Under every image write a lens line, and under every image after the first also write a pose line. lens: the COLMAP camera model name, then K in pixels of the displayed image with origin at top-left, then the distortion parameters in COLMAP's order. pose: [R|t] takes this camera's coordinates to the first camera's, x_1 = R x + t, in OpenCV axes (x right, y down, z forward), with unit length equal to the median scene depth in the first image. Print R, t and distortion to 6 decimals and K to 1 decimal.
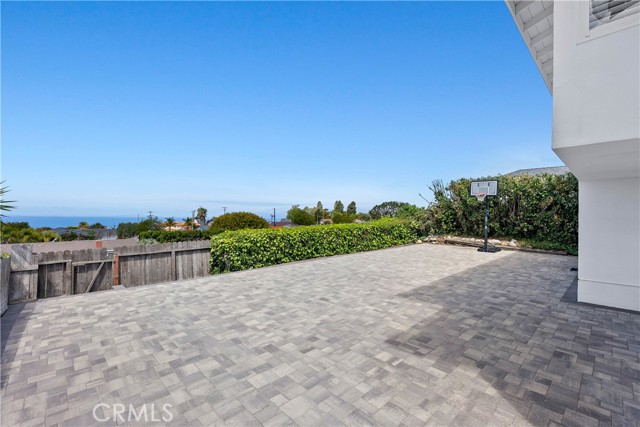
lens RADIAL K [[279.9, 0, 328.1], [0, 279.9, 214.4], [0, 0, 1]] dist [-0.000473, 0.000172]
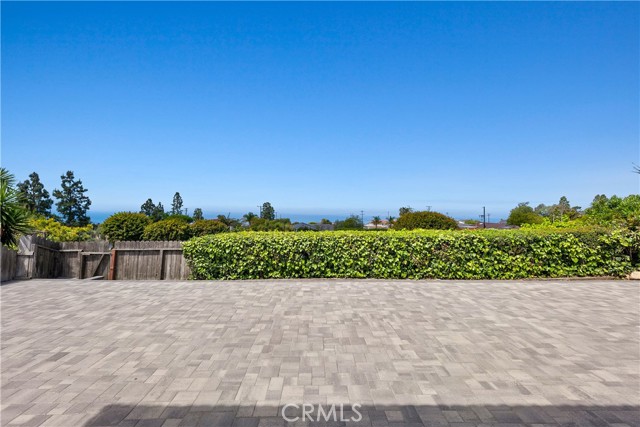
lens RADIAL K [[279.9, 0, 322.7], [0, 279.9, 211.8], [0, 0, 1]] dist [-0.000473, 0.000172]
pose [[0.722181, -0.000425, -0.691704, 0.730697], [-0.004163, 0.999979, -0.004961, -0.004256], [0.691691, 0.006462, 0.722164, 0.870072]]
